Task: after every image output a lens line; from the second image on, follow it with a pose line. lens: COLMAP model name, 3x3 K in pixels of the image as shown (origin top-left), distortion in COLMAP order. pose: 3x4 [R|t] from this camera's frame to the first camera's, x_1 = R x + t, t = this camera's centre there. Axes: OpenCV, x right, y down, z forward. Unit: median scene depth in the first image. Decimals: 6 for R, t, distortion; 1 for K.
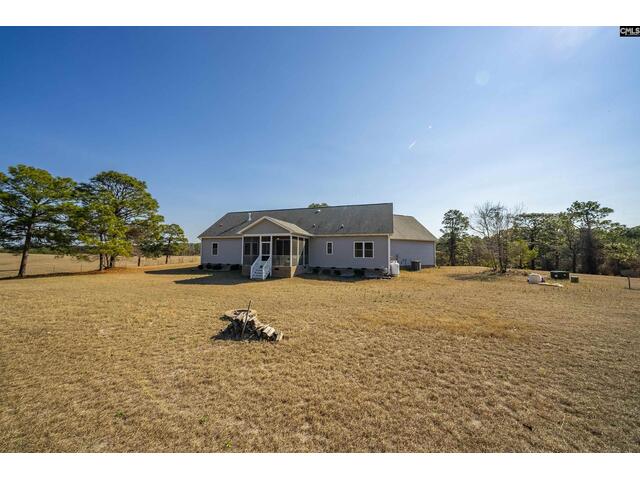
lens RADIAL K [[226.1, 0, 320.0], [0, 226.1, 240.0], [0, 0, 1]] dist [-0.000507, -0.000026]
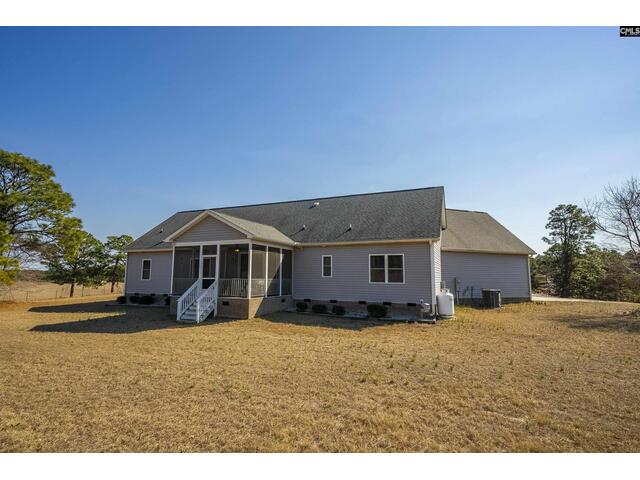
lens RADIAL K [[338.0, 0, 320.0], [0, 338.0, 240.0], [0, 0, 1]] dist [0.039427, 0.000589]
pose [[0.995588, -0.012257, -0.093030, 0.104711], [0.007043, 0.998396, -0.056174, 0.017941], [0.093569, 0.055271, 0.994077, 0.152277]]
